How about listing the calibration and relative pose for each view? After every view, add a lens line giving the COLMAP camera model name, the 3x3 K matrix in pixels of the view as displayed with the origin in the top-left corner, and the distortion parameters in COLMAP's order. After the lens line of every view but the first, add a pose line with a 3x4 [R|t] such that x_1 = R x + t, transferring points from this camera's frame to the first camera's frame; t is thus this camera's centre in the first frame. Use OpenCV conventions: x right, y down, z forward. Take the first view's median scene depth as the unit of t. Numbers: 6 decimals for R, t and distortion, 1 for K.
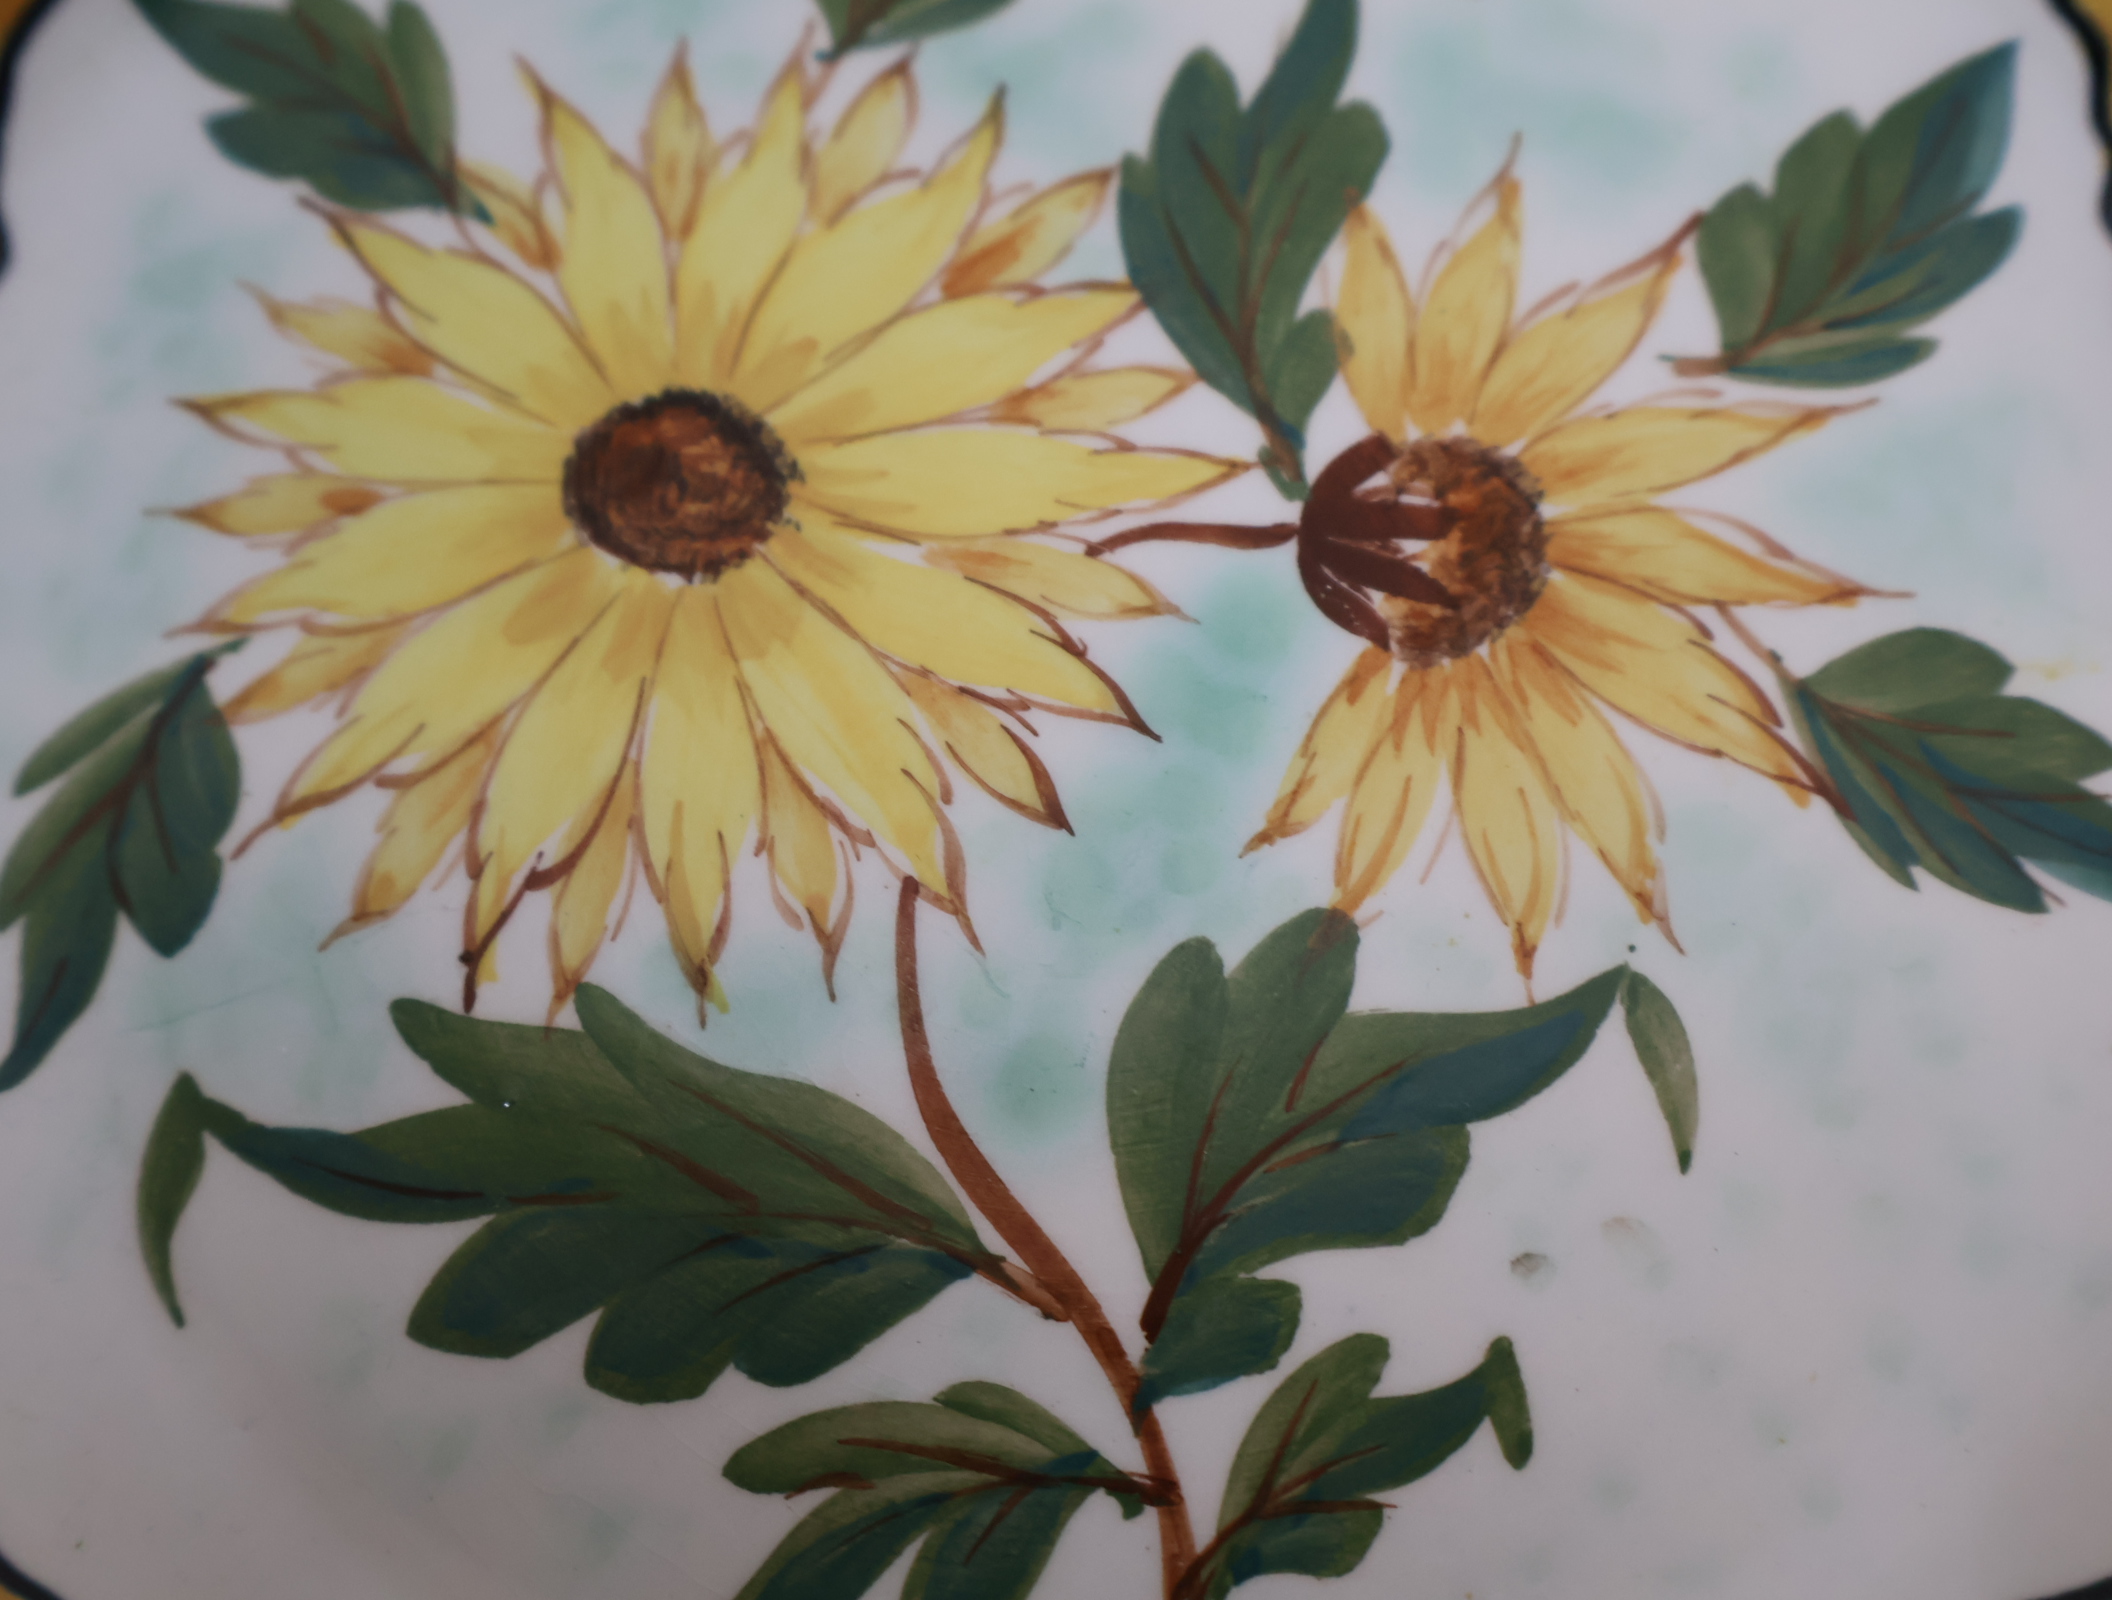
lens RADIAL K [[2861.2, 0, 1049.3], [0, 2861.2, 789.5], [0, 0, 1]] dist [0.011863, 0.008333]
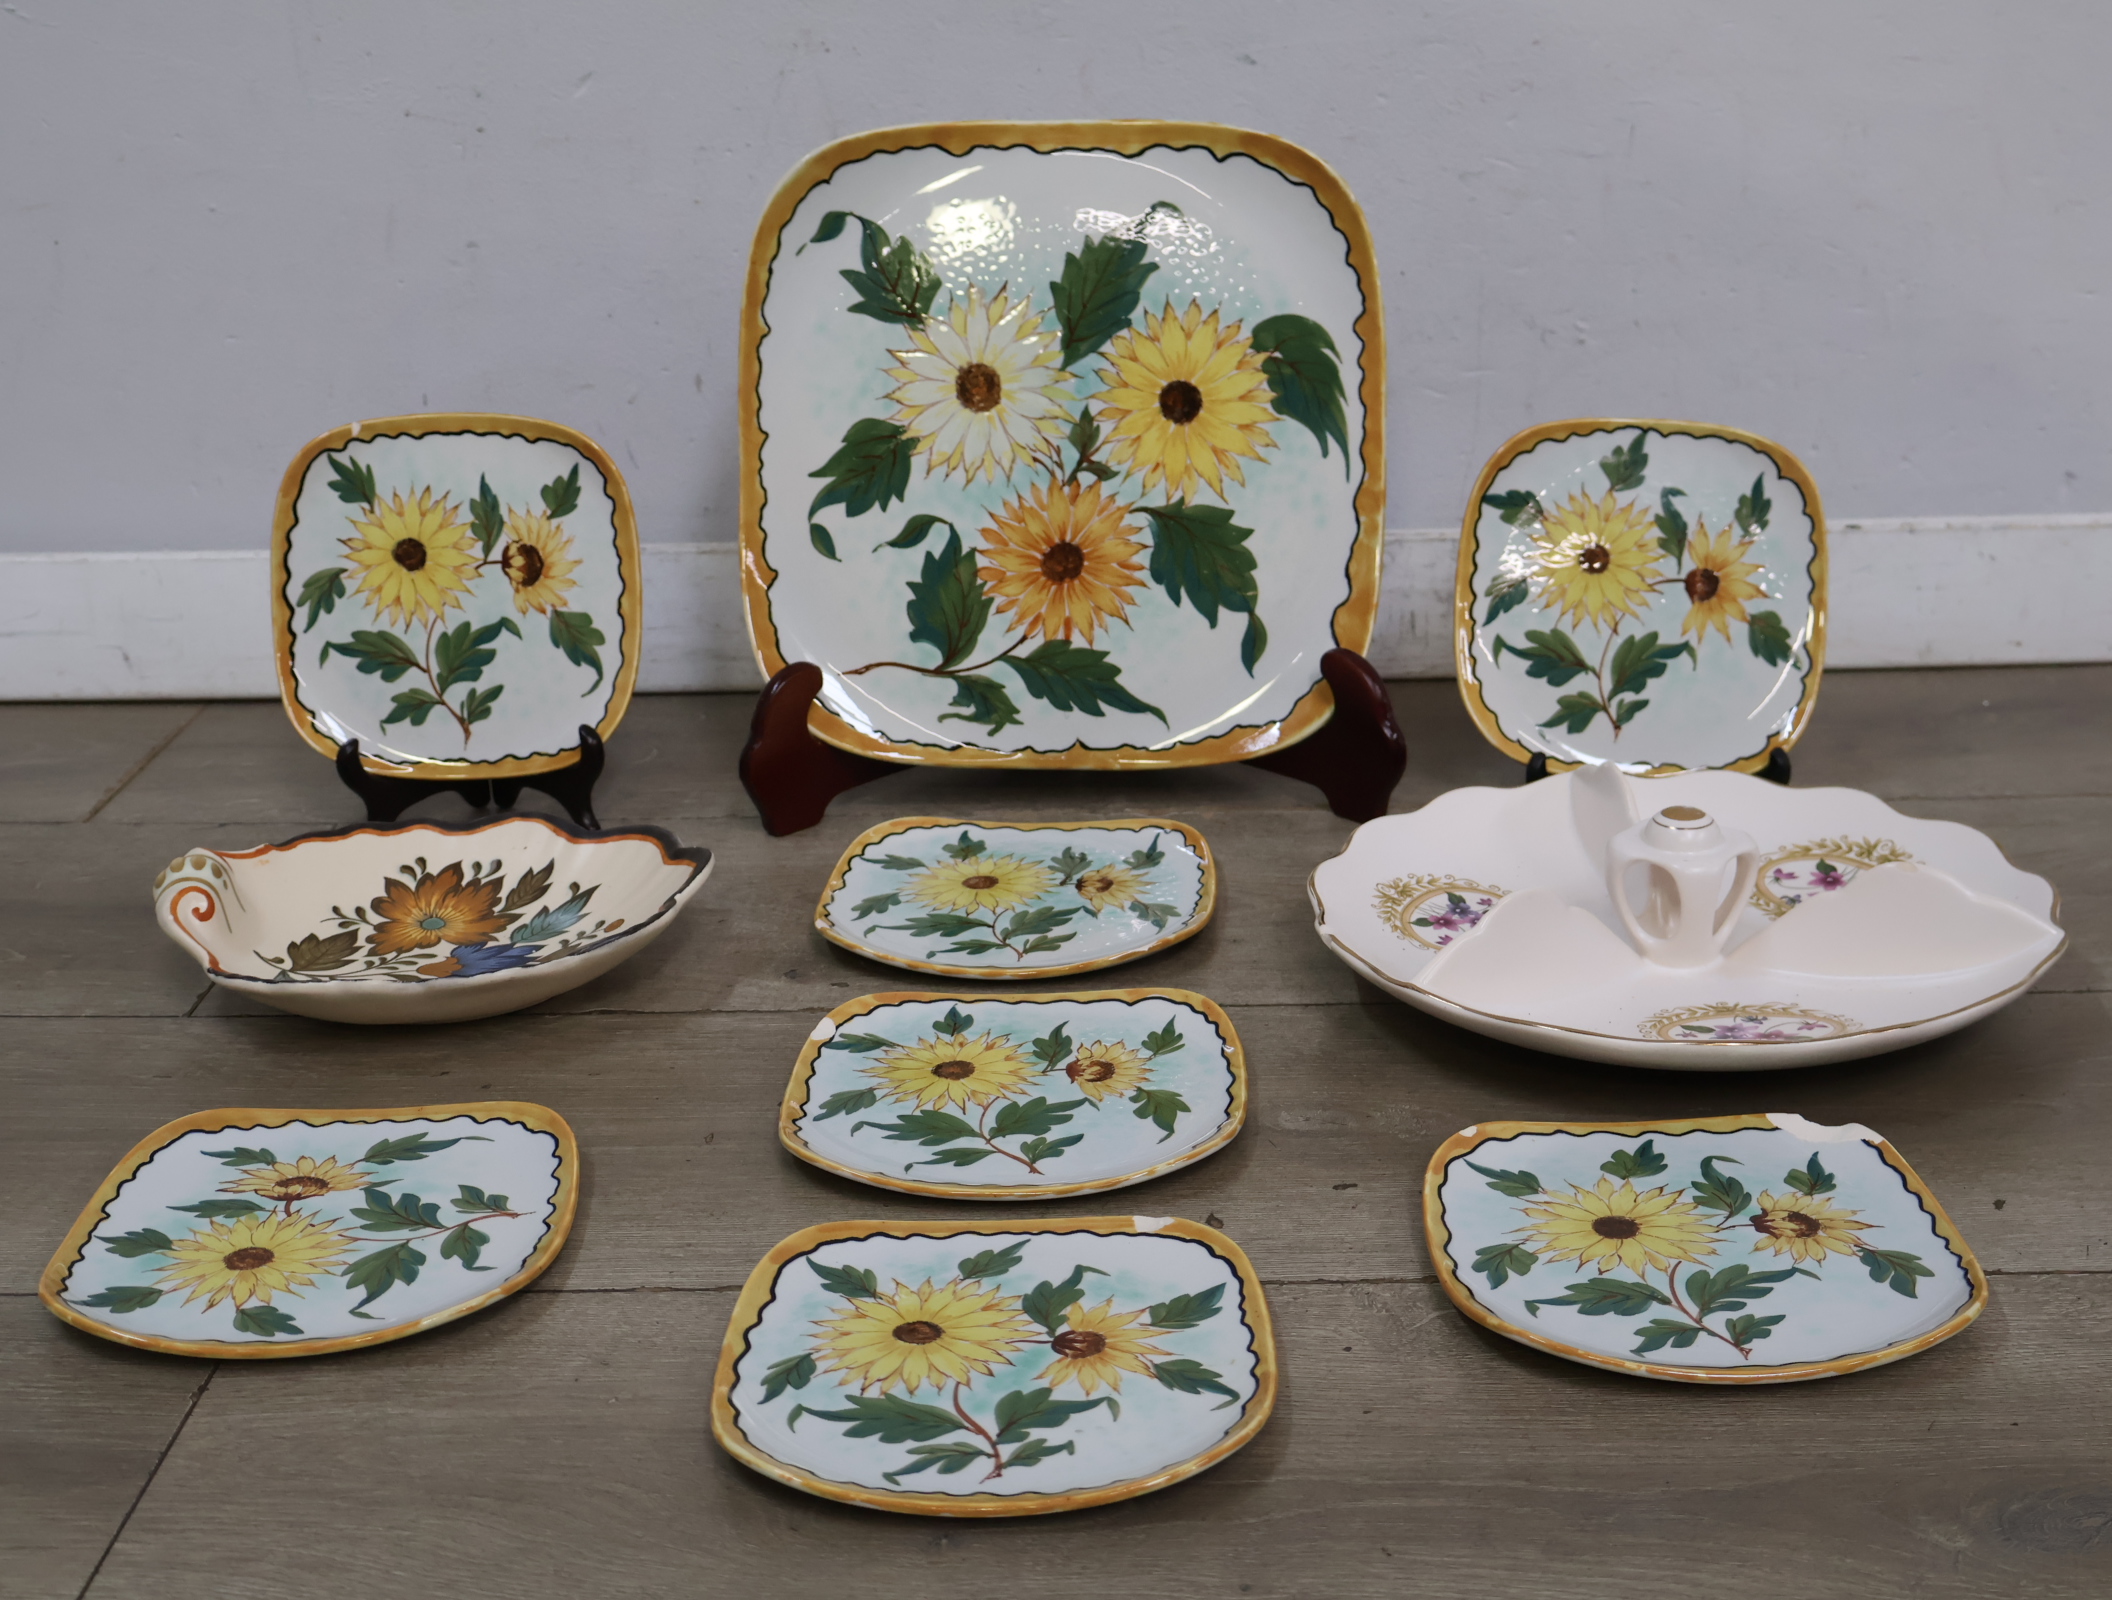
lens RADIAL K [[2738.3, 0, 1056.0], [0, 2738.3, 800.0], [0, 0, 1]] dist [-0.011748, -0.035384]
pose [[0.995562, 0.026997, -0.090151, 0.468063], [-0.086505, 0.639713, -0.763731, 2.716222], [0.037052, 0.768140, 0.639209, -2.475350]]
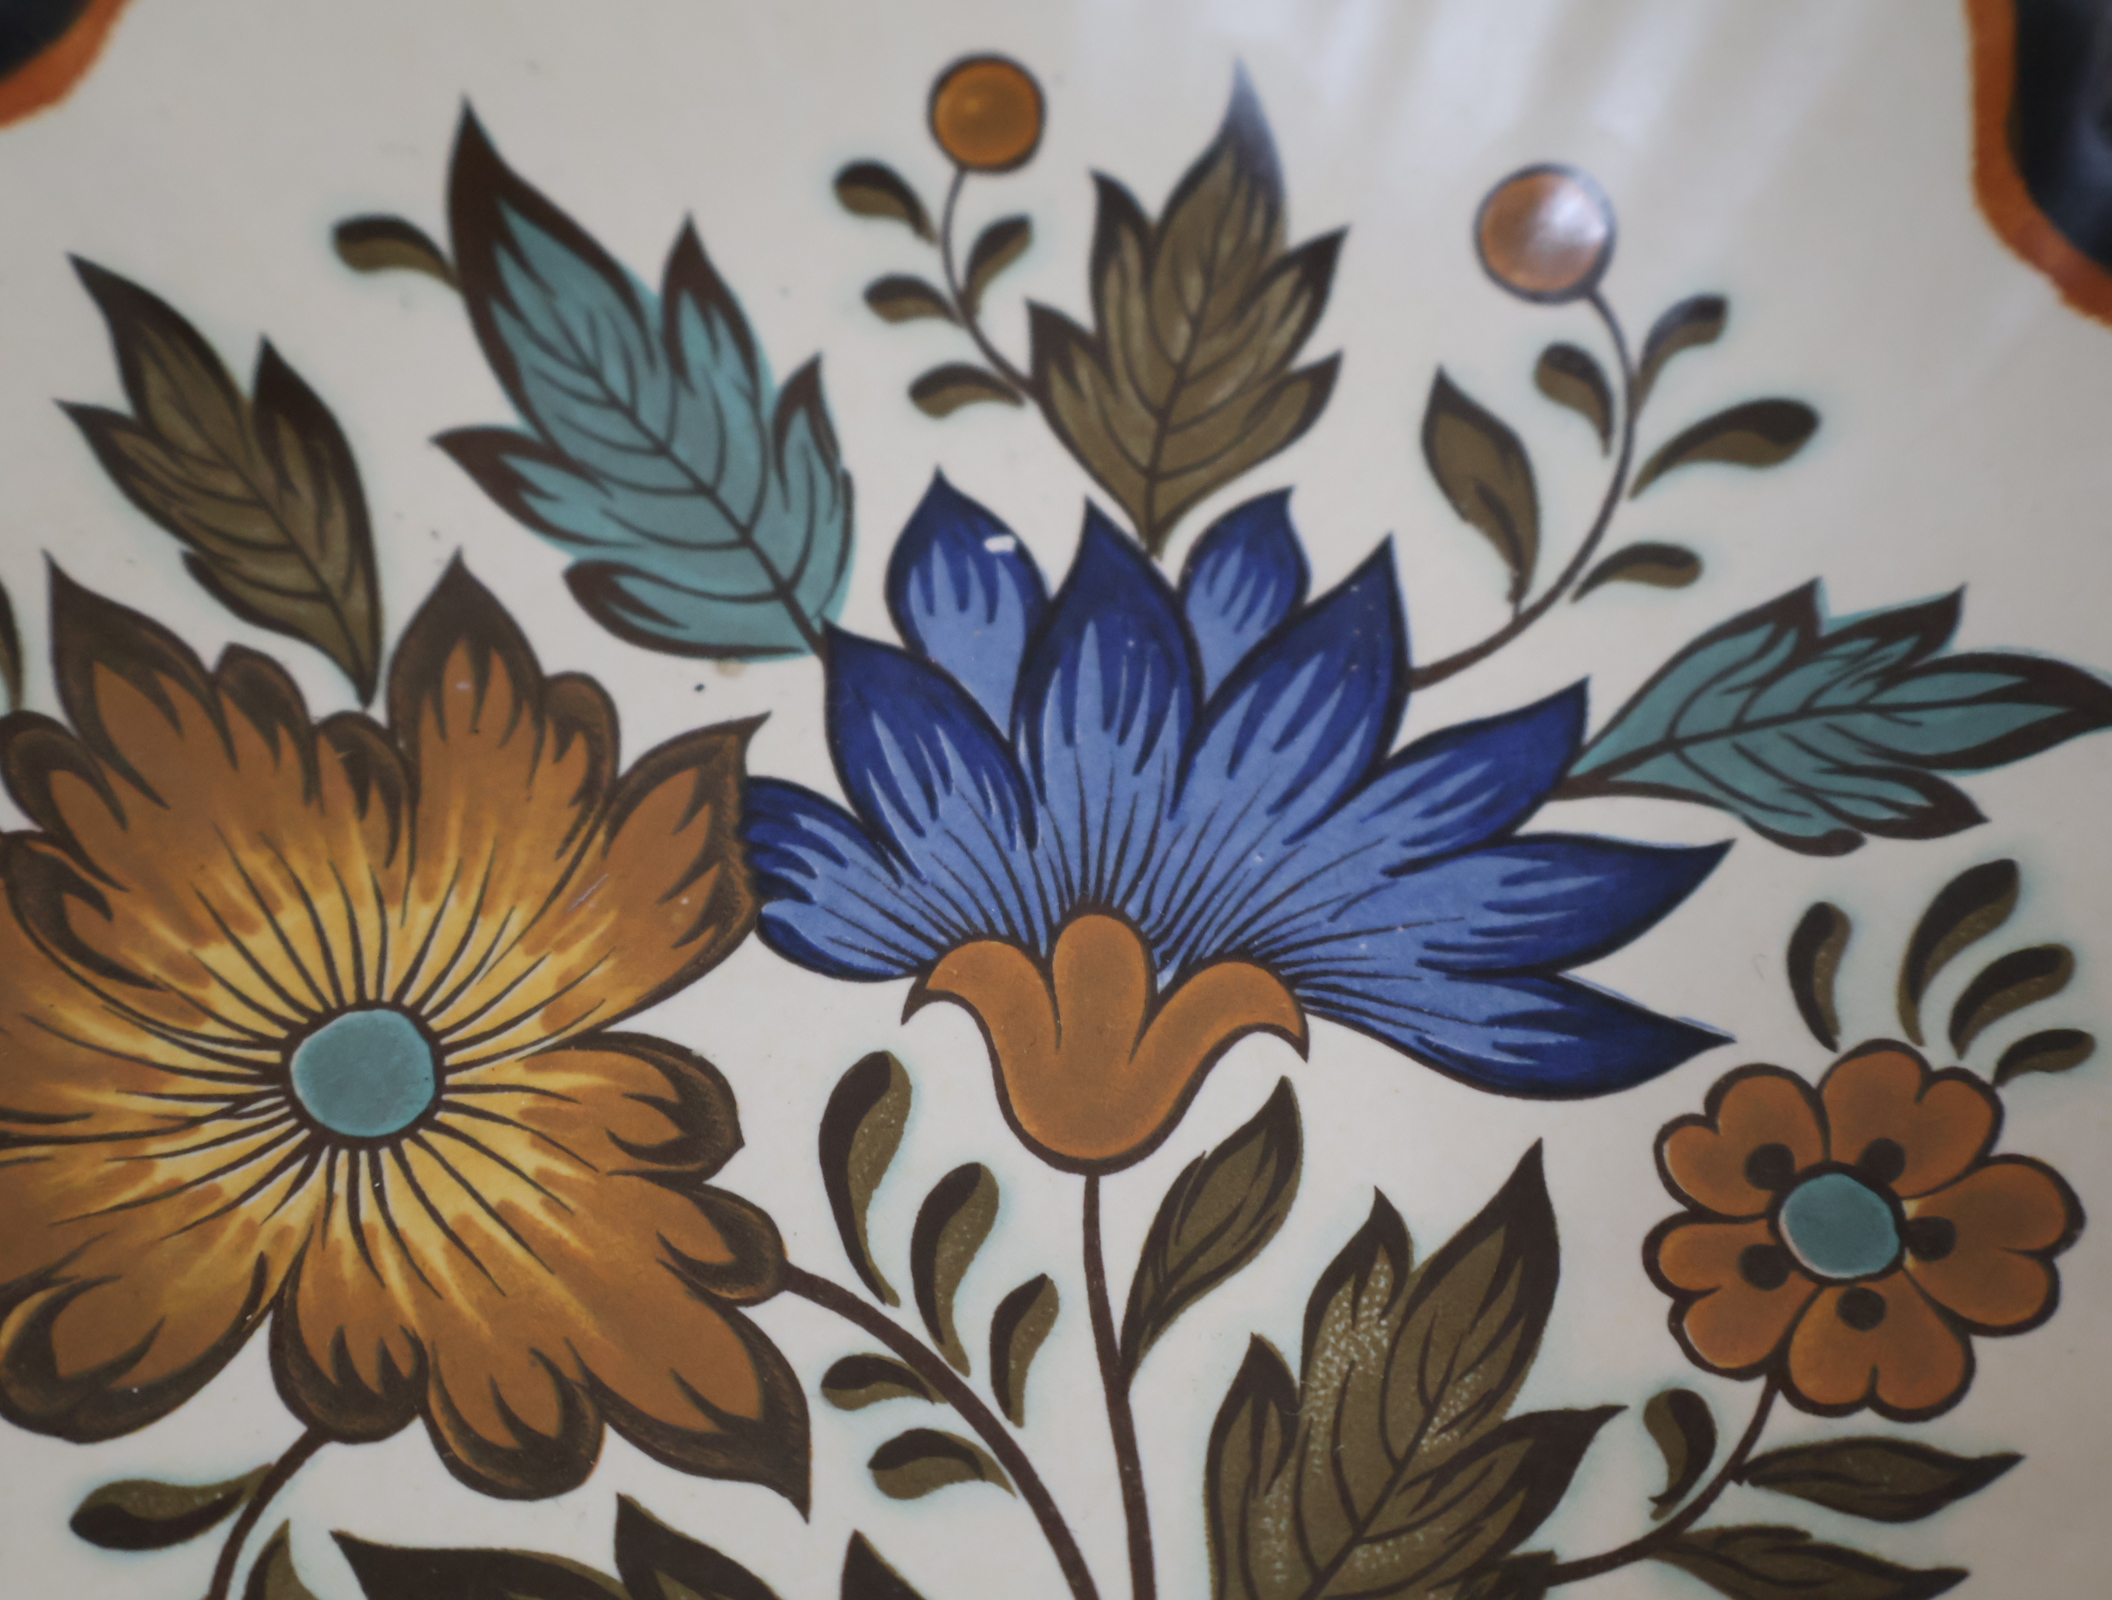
lens RADIAL K [[2898.7, 0, 1056.0], [0, 2898.7, 800.0], [0, 0, 1]] dist [0.004437, 0.009781]
pose [[0.281434, -0.820720, 0.497205, -1.824150], [0.895998, 0.410232, 0.169993, -1.691020], [-0.343486, 0.397653, 0.850817, 0.682618]]
